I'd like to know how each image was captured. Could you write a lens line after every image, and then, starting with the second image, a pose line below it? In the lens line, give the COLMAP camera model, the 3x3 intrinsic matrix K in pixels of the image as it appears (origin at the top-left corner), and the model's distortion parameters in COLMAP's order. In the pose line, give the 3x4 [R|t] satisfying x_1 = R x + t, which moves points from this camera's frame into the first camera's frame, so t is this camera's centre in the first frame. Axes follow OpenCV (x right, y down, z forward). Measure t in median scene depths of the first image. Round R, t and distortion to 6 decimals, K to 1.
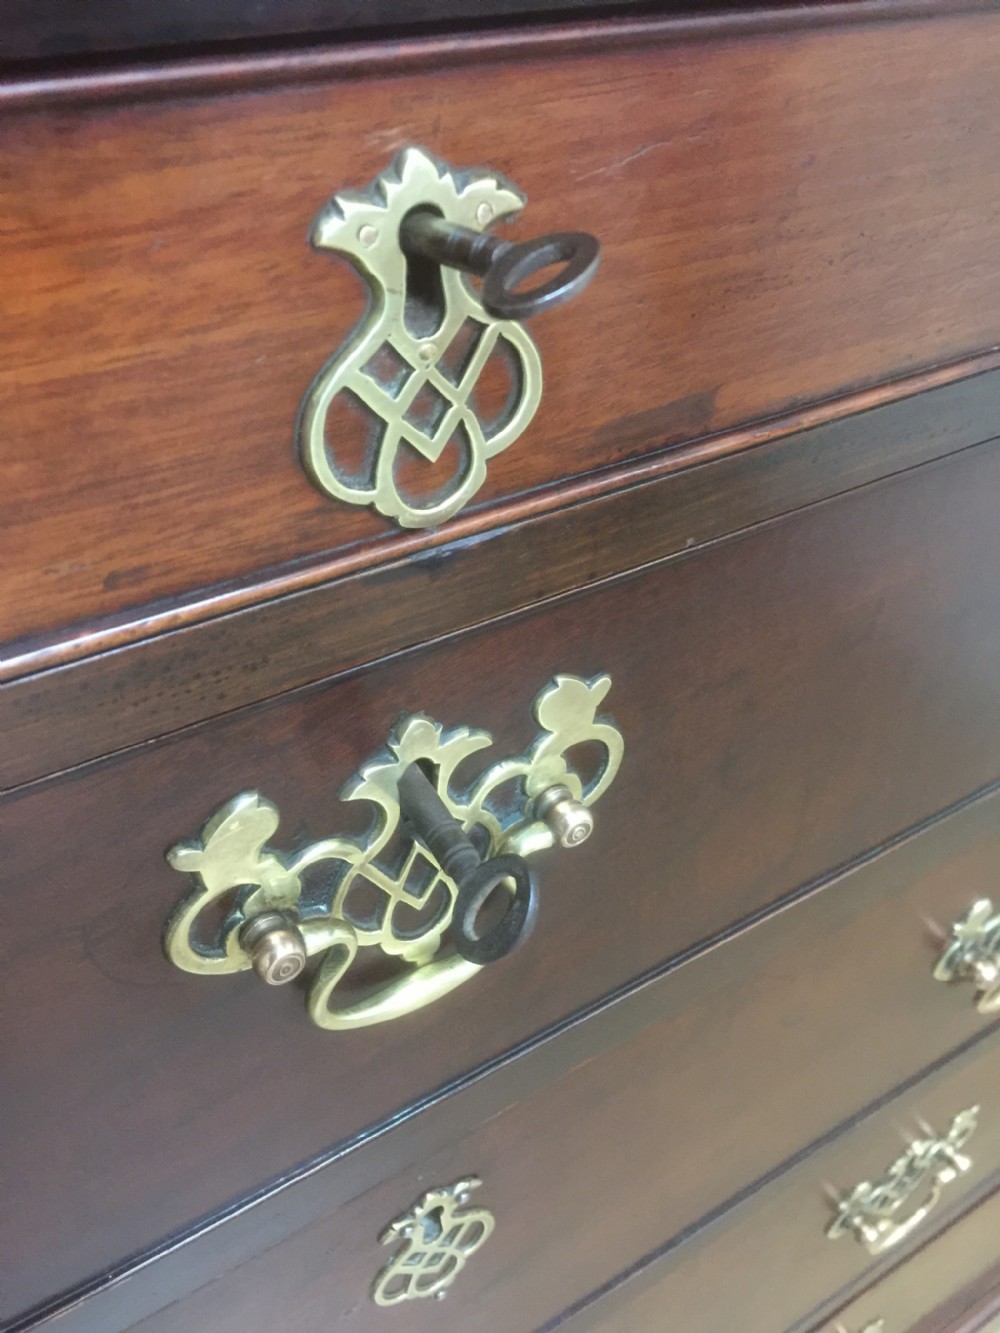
lens RADIAL K [[1155.5, 0, 504.7], [0, 1155.5, 668.8], [0, 0, 1]] dist [0.046409, 0.001504]
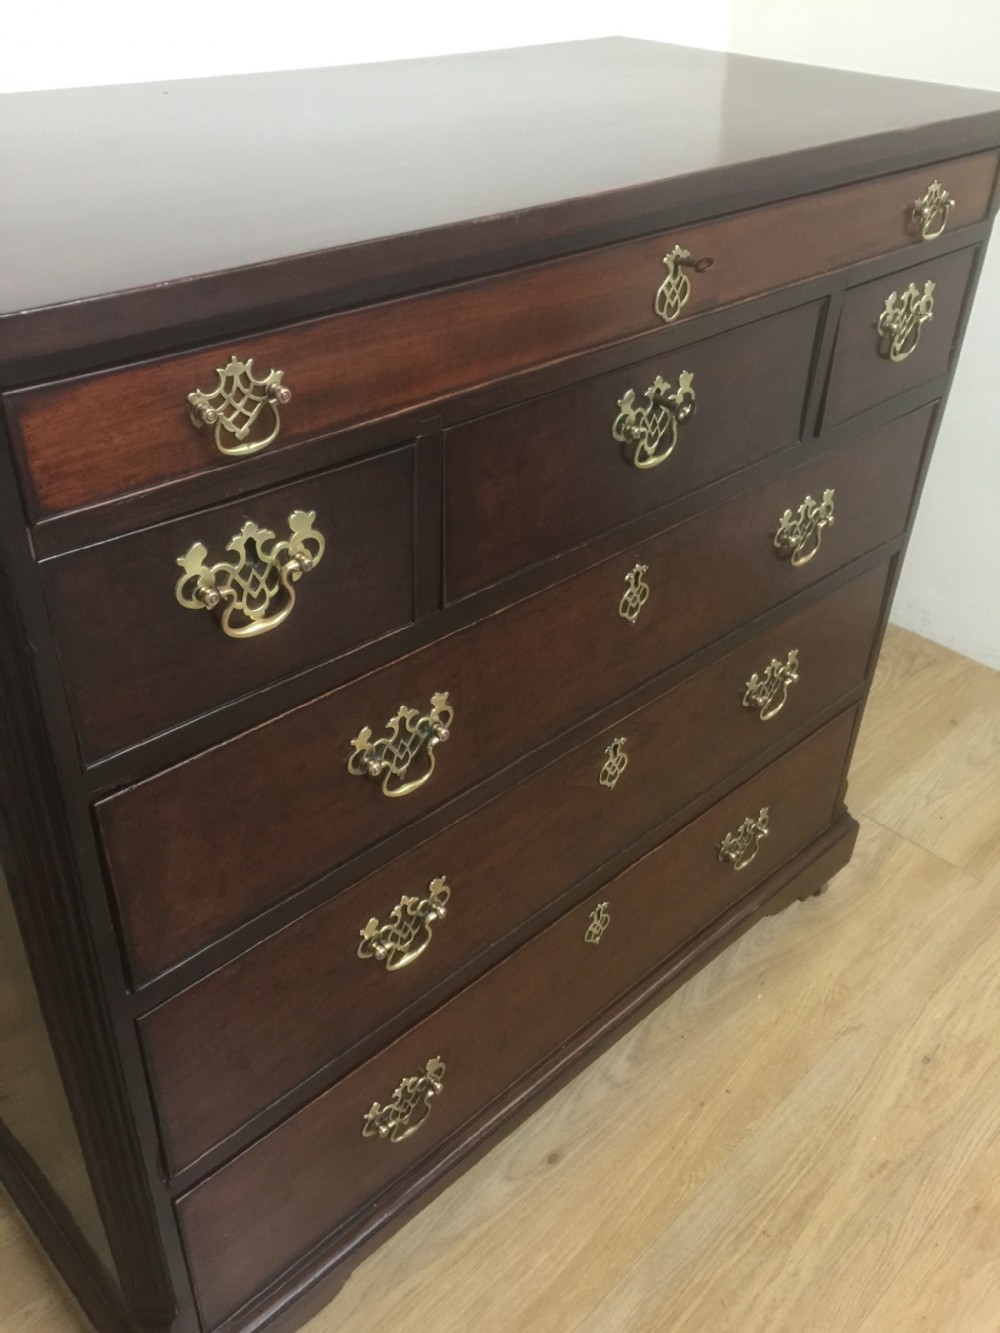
lens RADIAL K [[1142.3, 0, 507.3], [0, 1142.3, 658.1], [0, 0, 1]] dist [0.087224, -0.117989]
pose [[0.979995, -0.103089, 0.170241, -1.770563], [0.113481, 0.992154, -0.052459, 1.506037], [-0.163497, 0.070729, 0.984005, -3.661100]]
